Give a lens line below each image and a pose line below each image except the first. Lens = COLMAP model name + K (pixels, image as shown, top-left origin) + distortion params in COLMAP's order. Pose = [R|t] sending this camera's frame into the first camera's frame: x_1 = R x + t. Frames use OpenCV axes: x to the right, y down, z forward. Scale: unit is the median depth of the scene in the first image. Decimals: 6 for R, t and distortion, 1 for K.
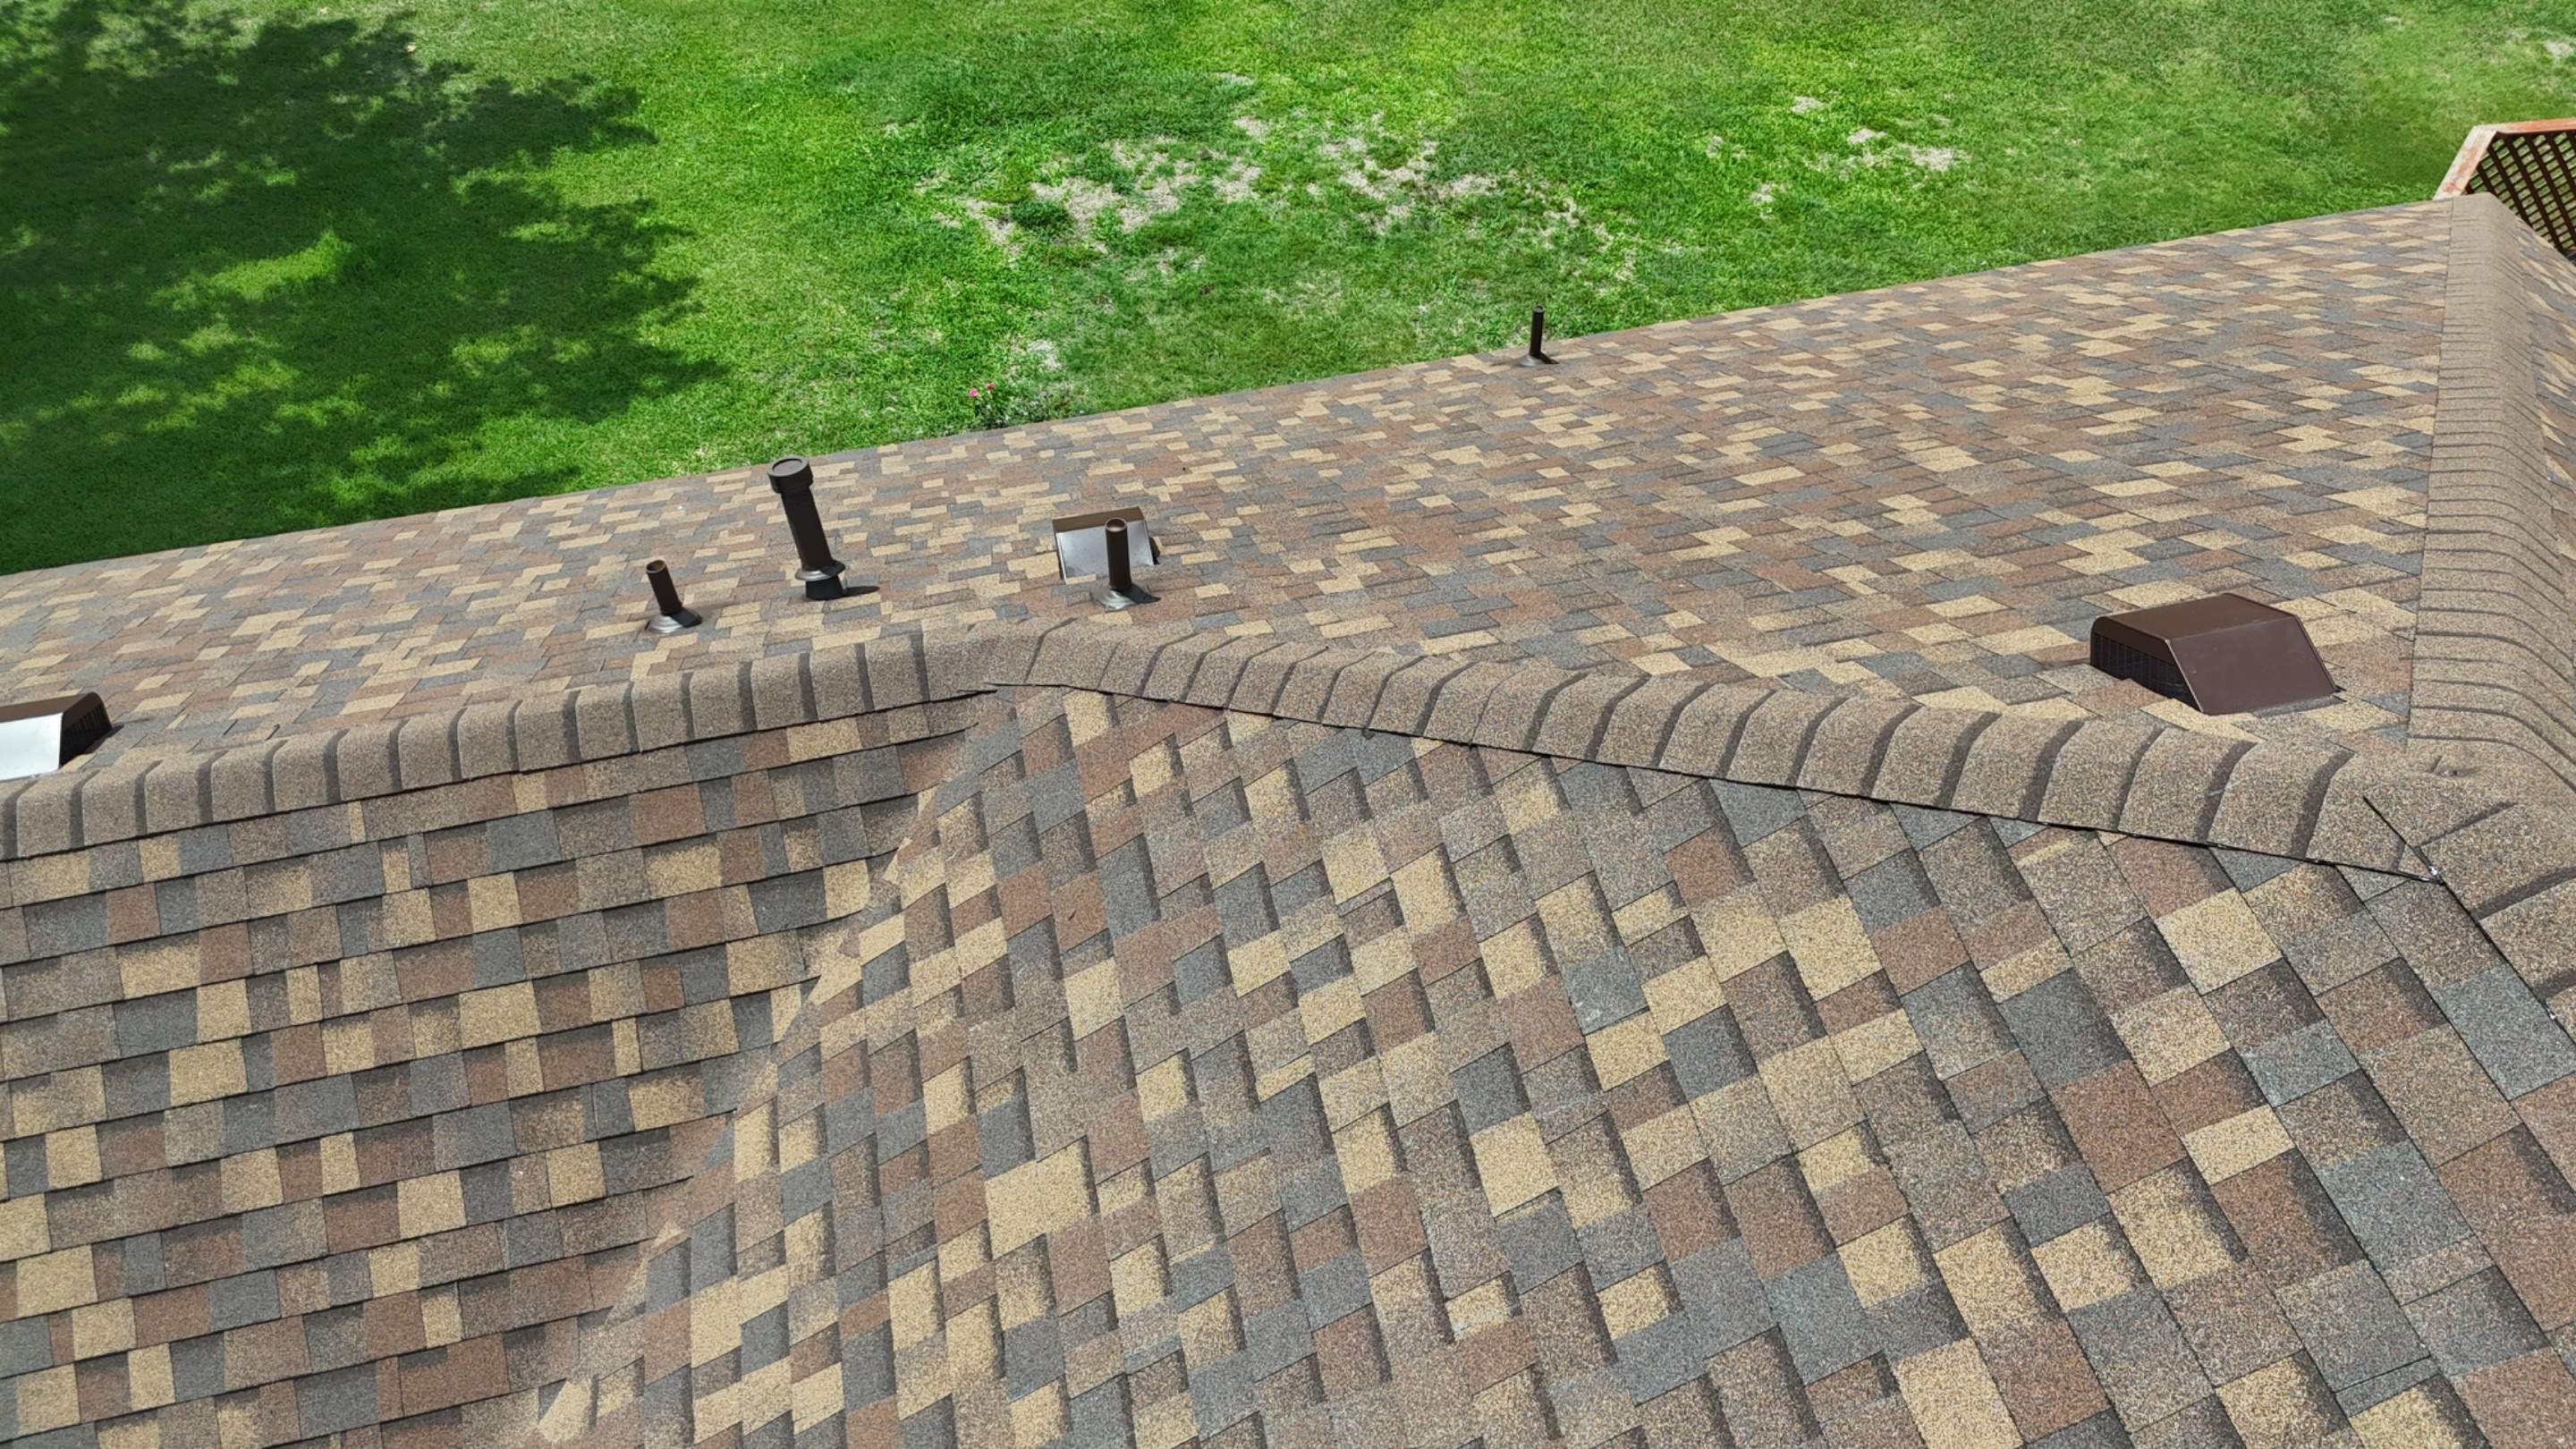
lens RADIAL K [[1903.9, 0, 1280.9], [0, 1903.9, 736.7], [0, 0, 1]] dist [0.067147, -0.068333]
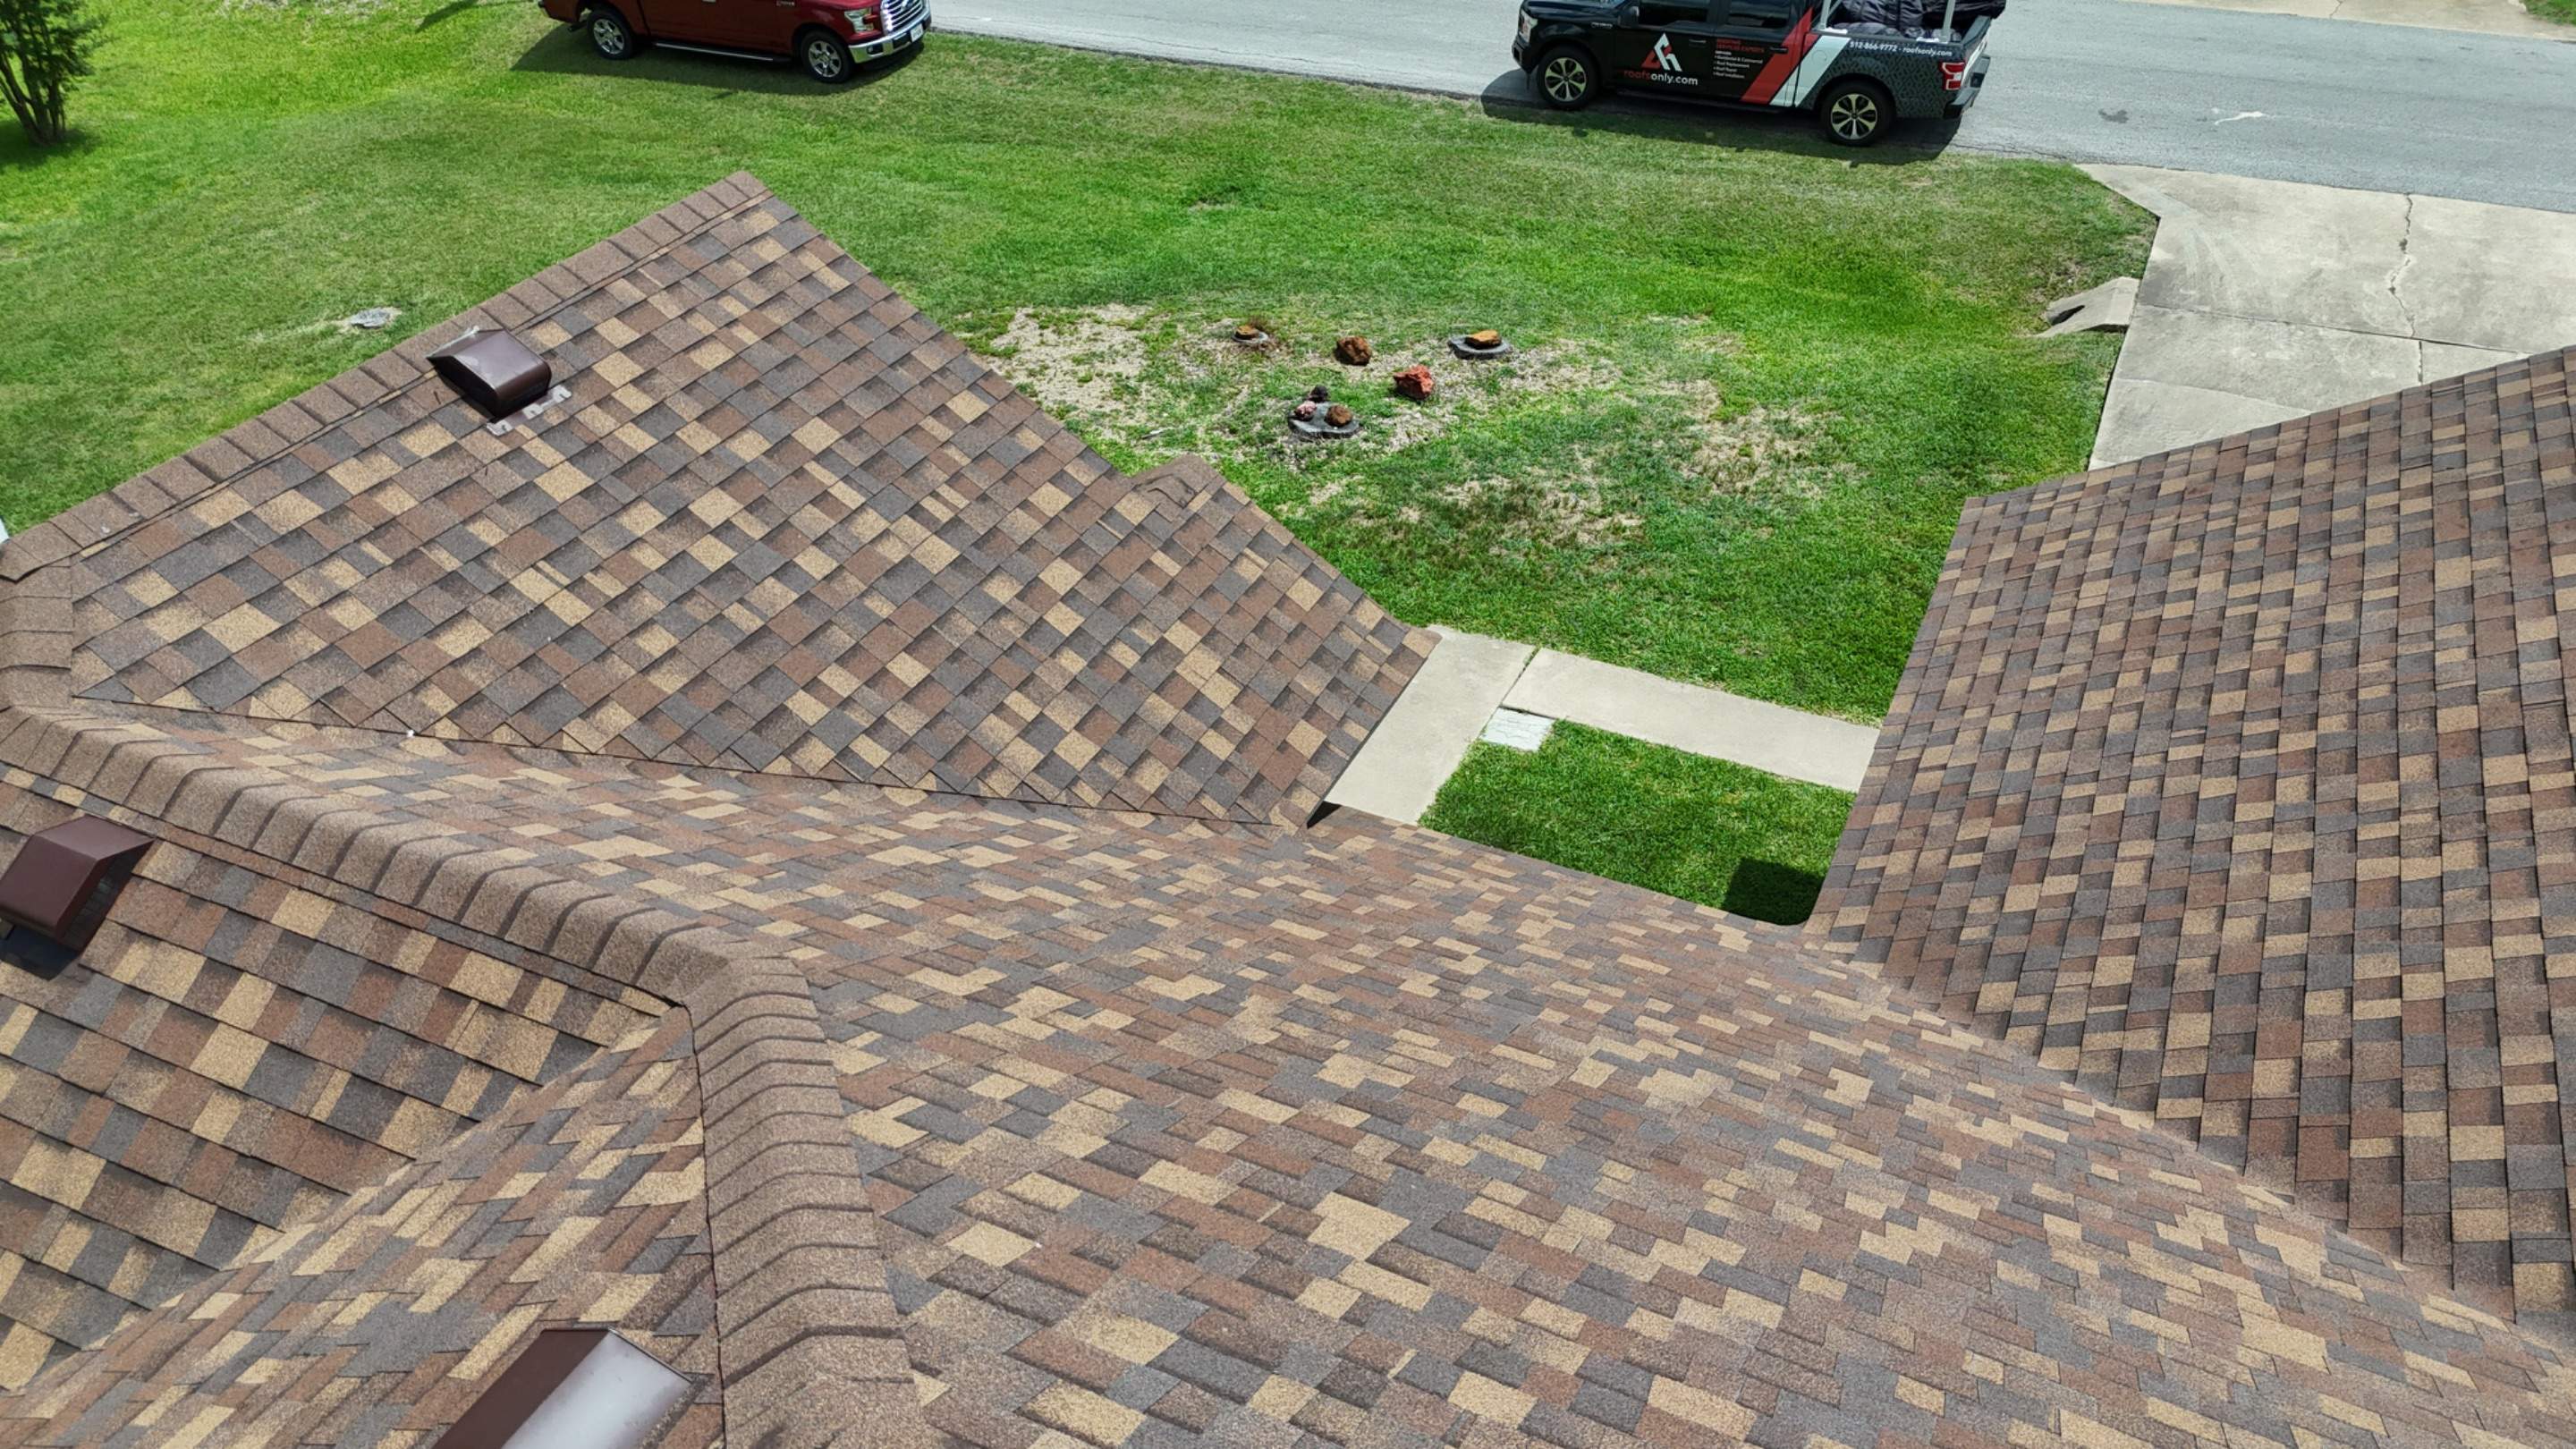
lens RADIAL K [[1894.8, 0, 1282.4], [0, 1894.8, 736.8], [0, 0, 1]] dist [0.077424, -0.079653]
pose [[-0.619060, 0.466879, -0.631497, 0.634176], [-0.587033, 0.259054, 0.766996, -0.296175], [0.521686, 0.845526, 0.113703, 0.245524]]
